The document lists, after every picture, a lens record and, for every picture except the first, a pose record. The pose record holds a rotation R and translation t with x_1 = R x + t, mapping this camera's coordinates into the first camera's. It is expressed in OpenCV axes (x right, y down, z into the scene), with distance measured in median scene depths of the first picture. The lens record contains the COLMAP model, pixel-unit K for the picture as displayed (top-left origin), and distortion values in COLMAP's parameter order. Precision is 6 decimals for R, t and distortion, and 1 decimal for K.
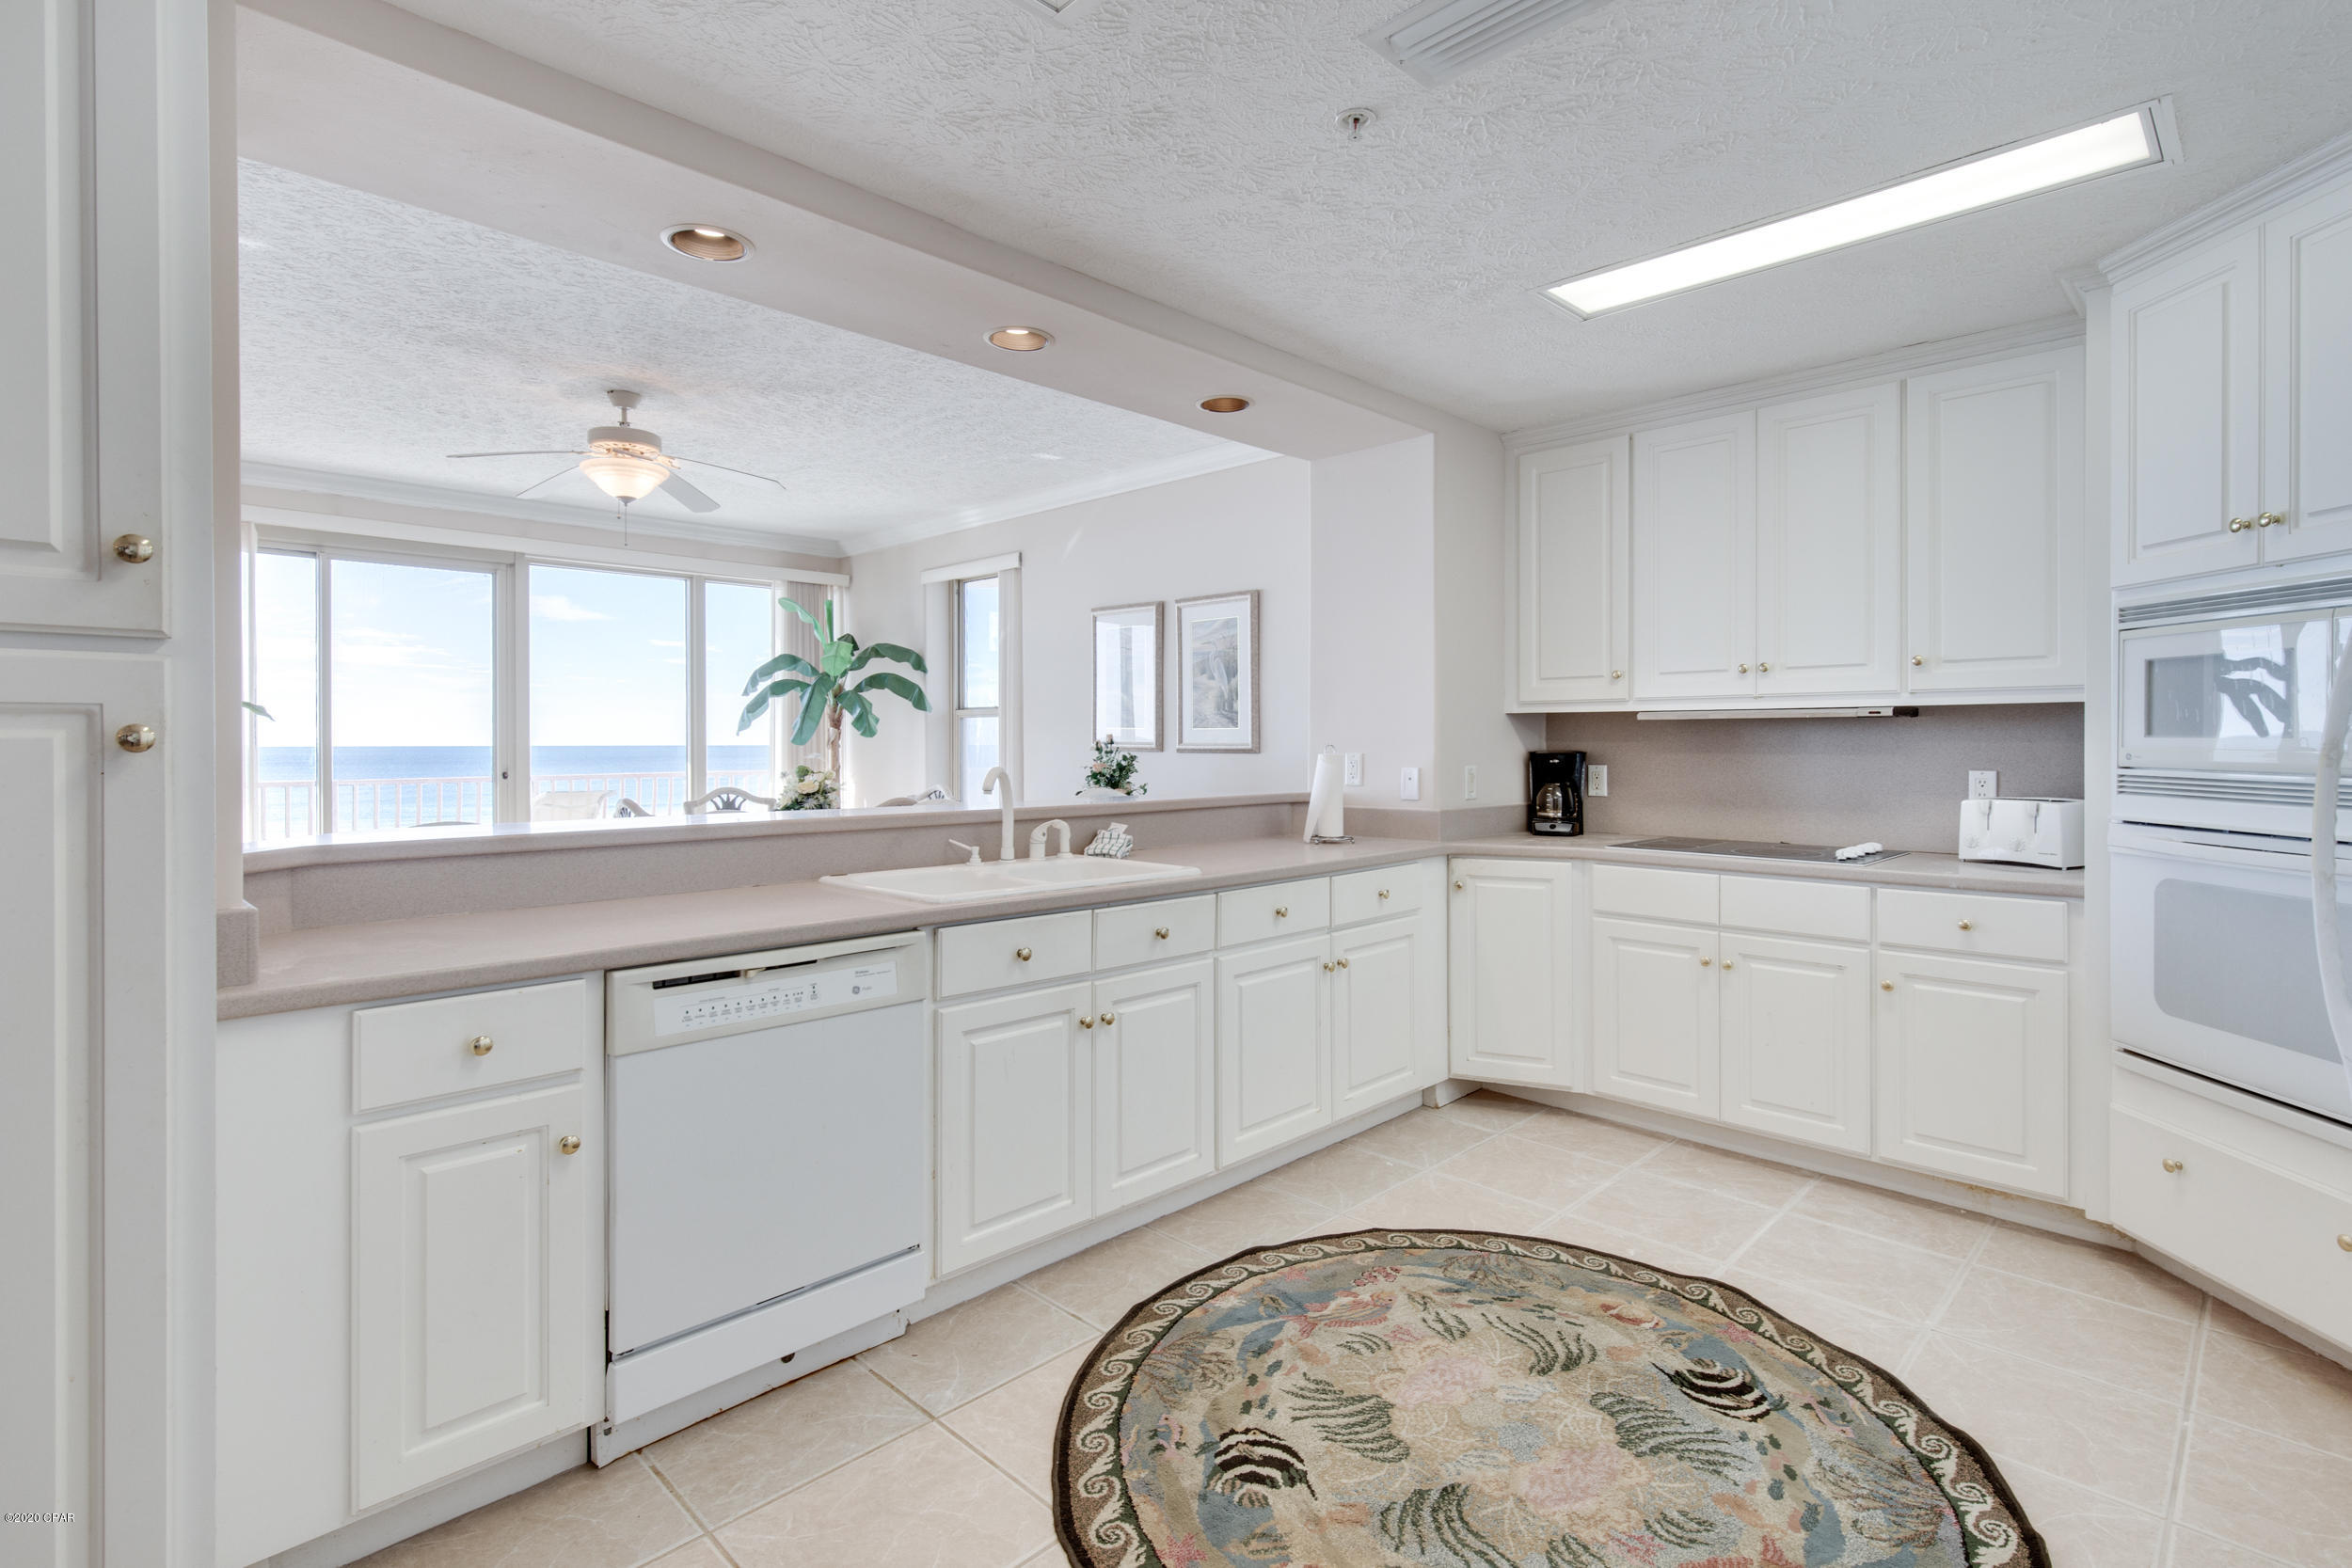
lens RADIAL K [[1149.2, 0, 1181.4], [0, 1149.2, 741.5], [0, 0, 1]] dist [0.018291, -0.006902]
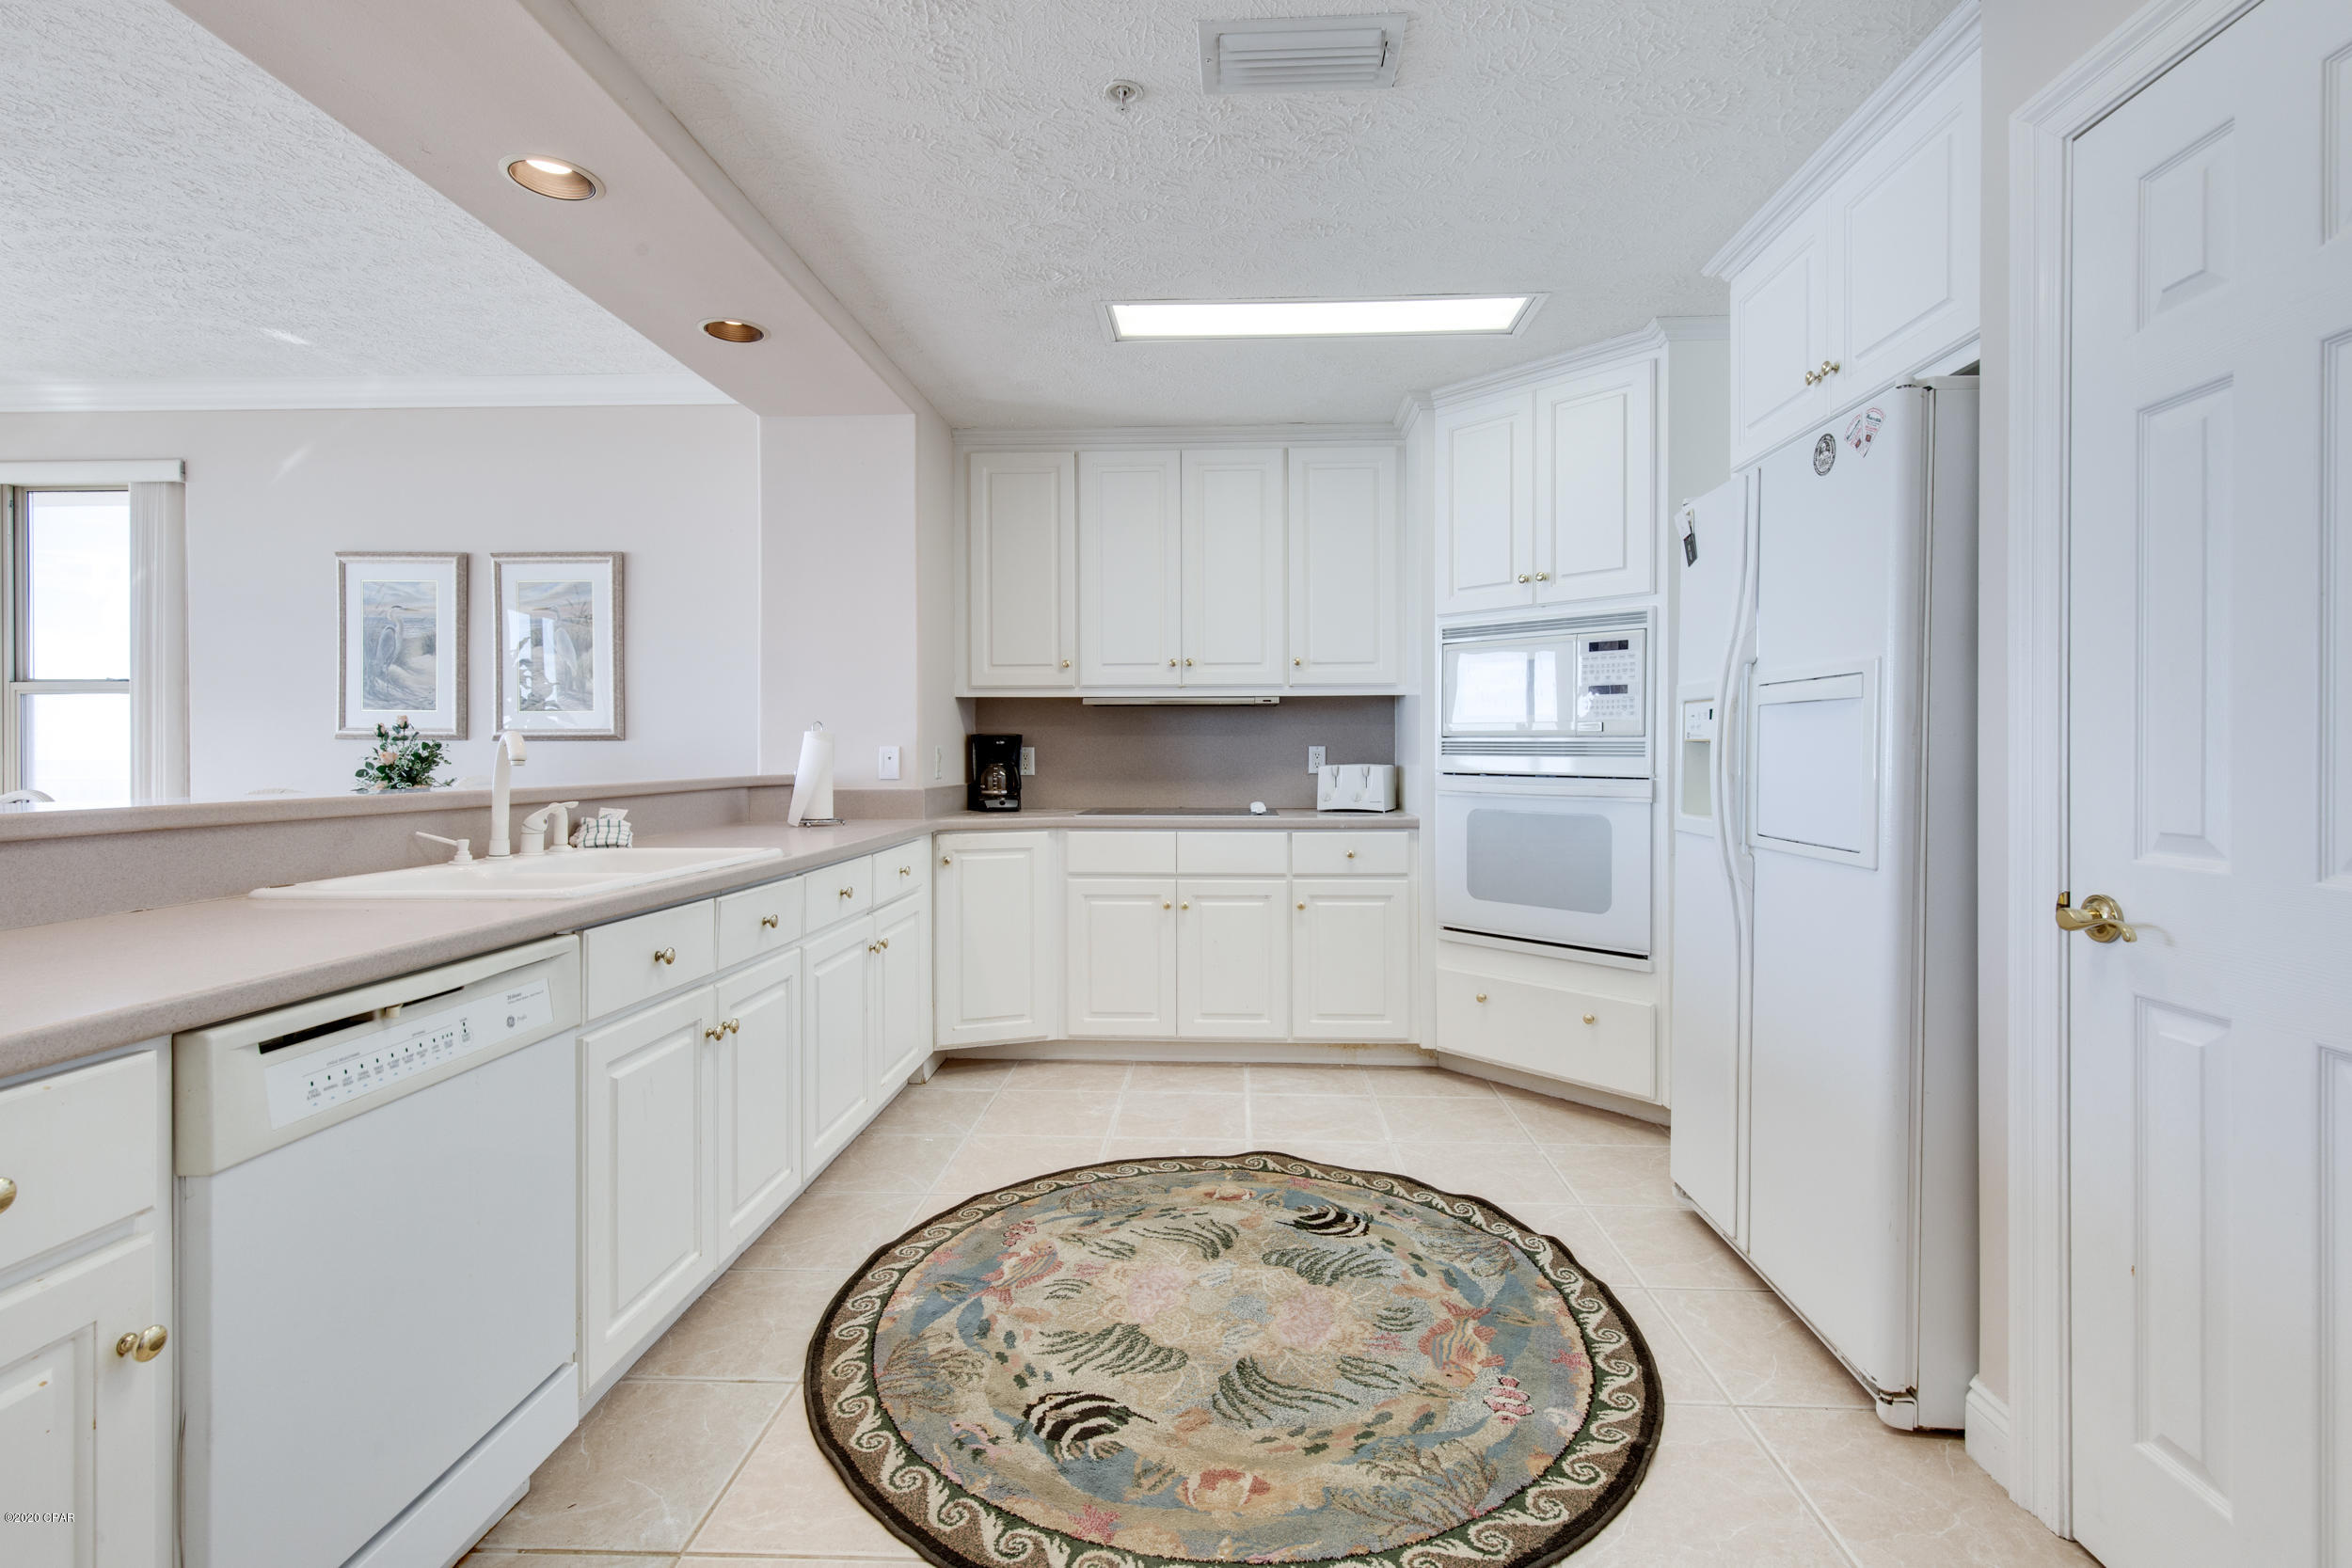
lens RADIAL K [[1105.2, 0, 1199.6], [0, 1105.2, 752.9], [0, 0, 1]] dist [0.012357, -0.000879]
pose [[0.734035, -0.000353, 0.679111, -0.361055], [0.001805, 0.999997, -0.001432, 0.042601], [-0.679109, 0.002277, 0.734034, 0.171545]]
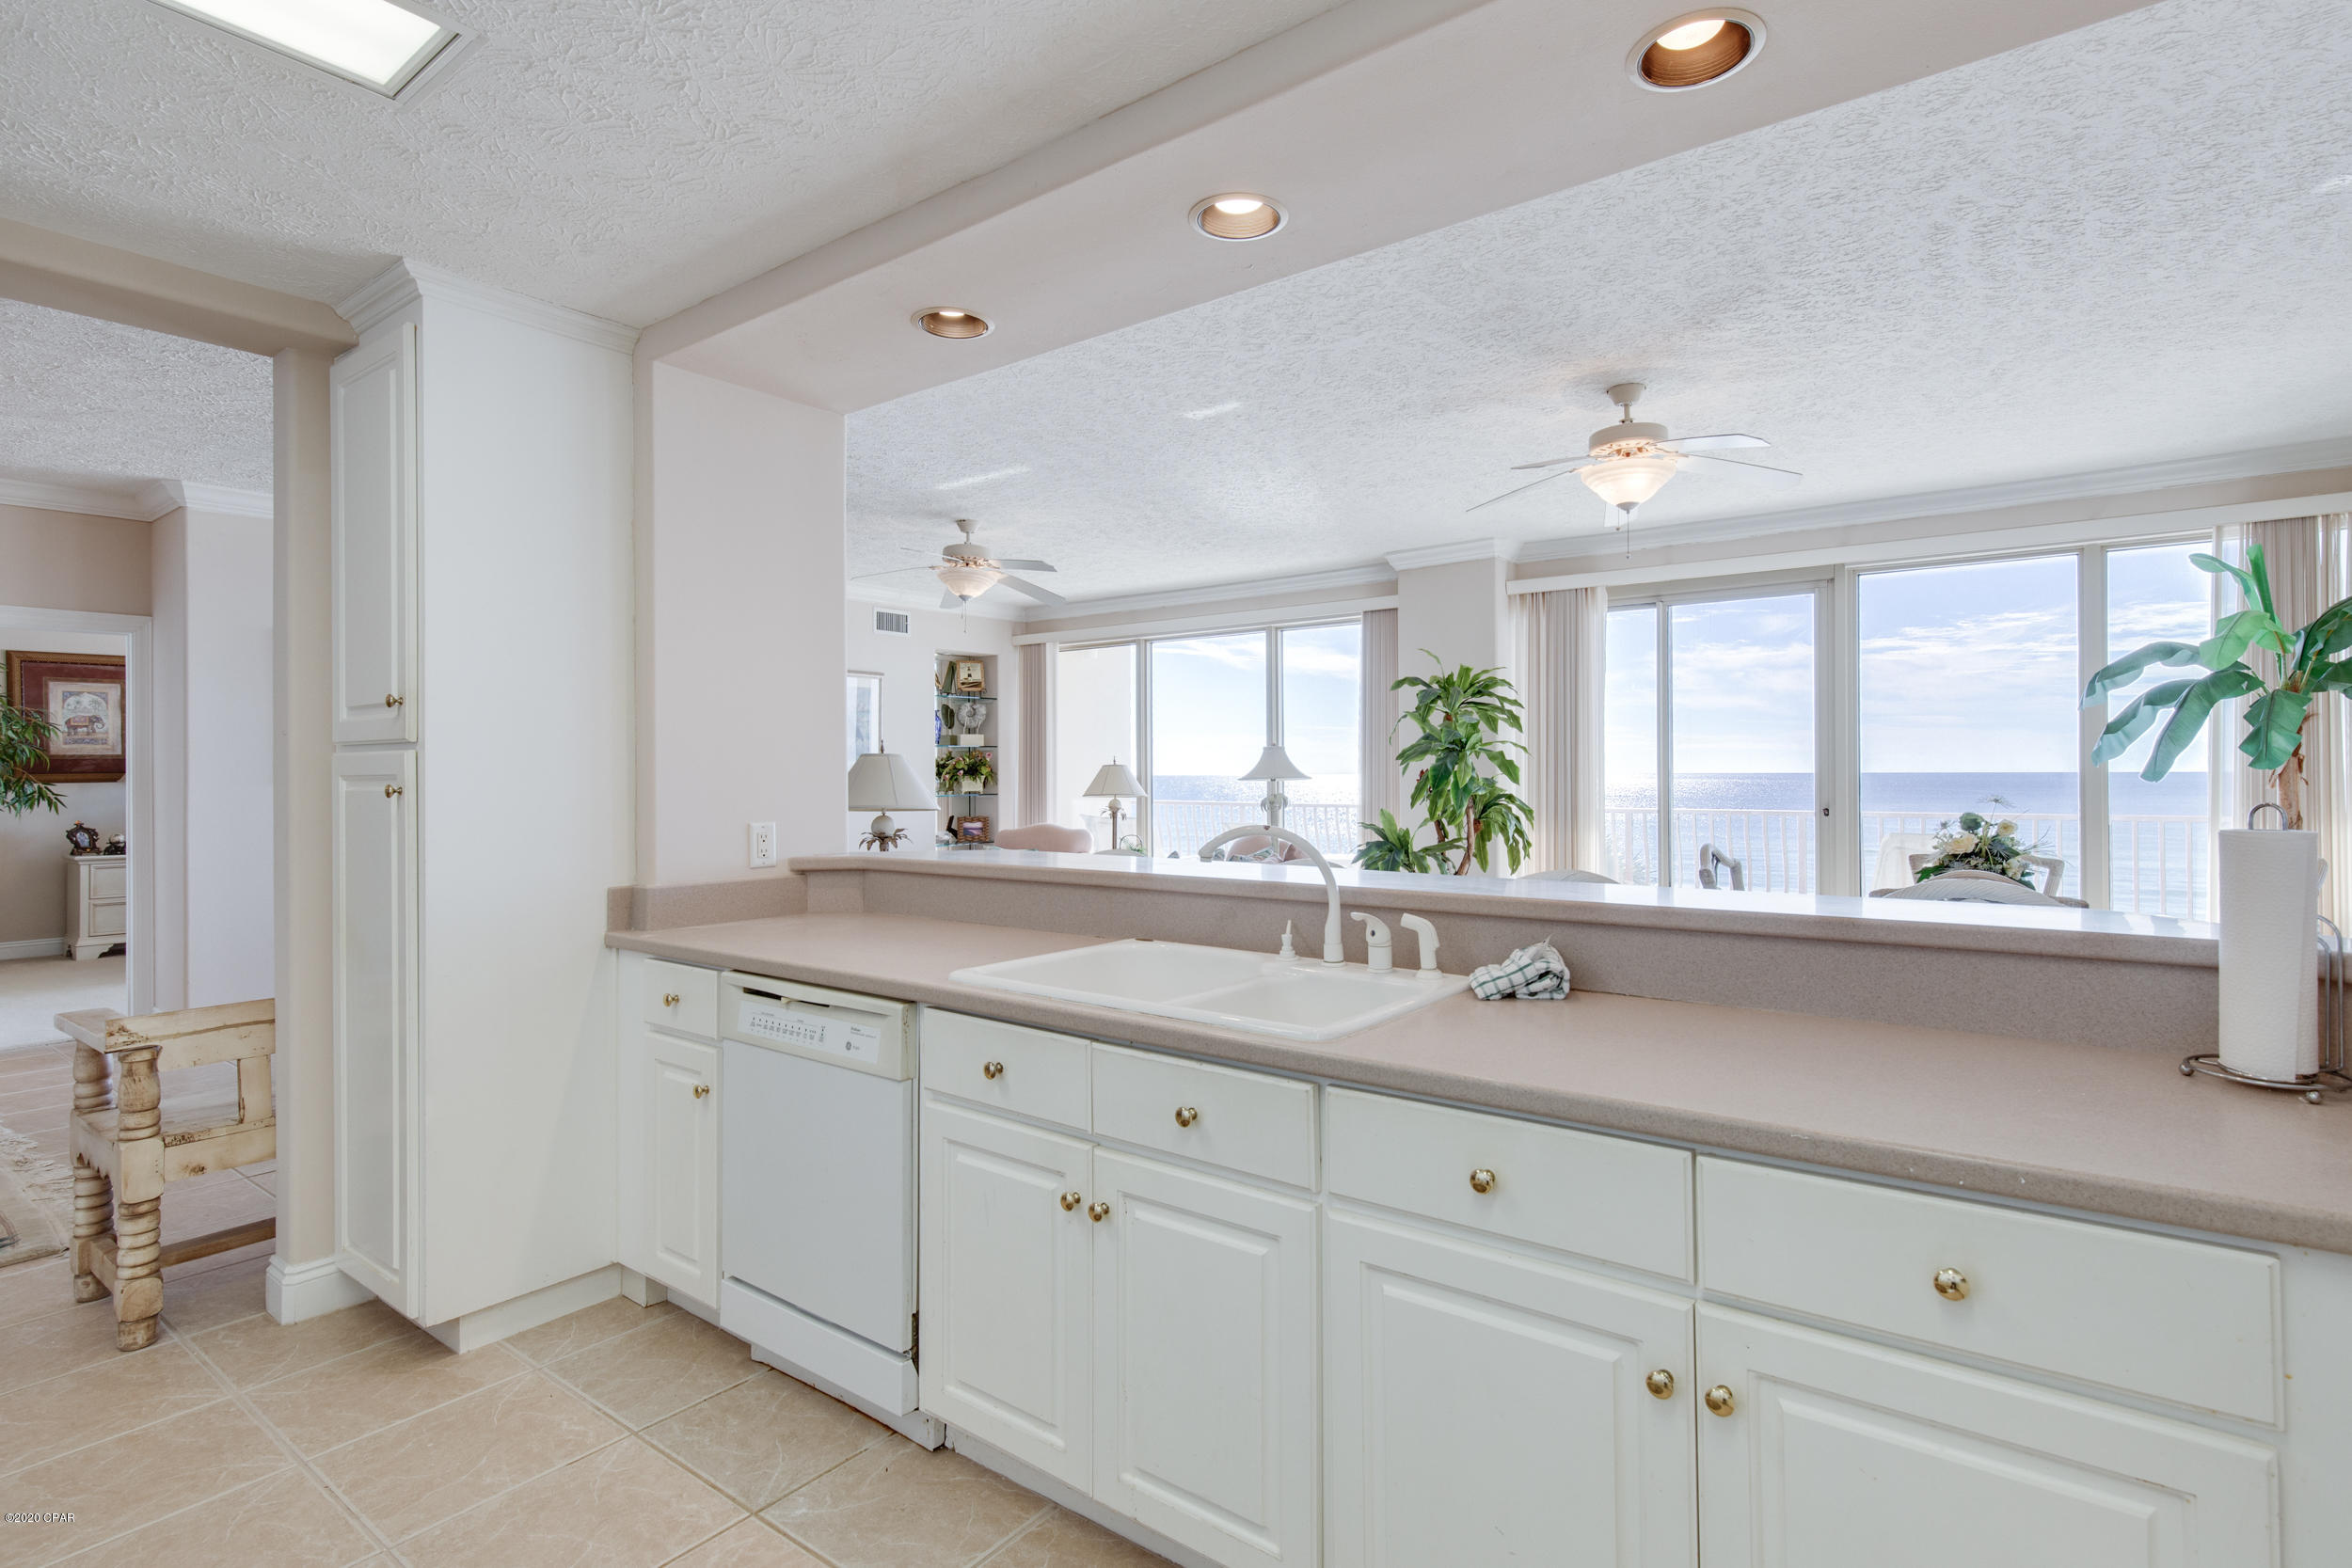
lens RADIAL K [[1108.9, 0, 1176.0], [0, 1108.9, 784.0], [0, 0, 1]] dist [0.013872, -0.000113]
pose [[0.150621, 0.011993, -0.988519, 0.569645], [0.004943, 0.999905, 0.012885, -0.014060], [0.988579, -0.006827, 0.150547, 0.939256]]
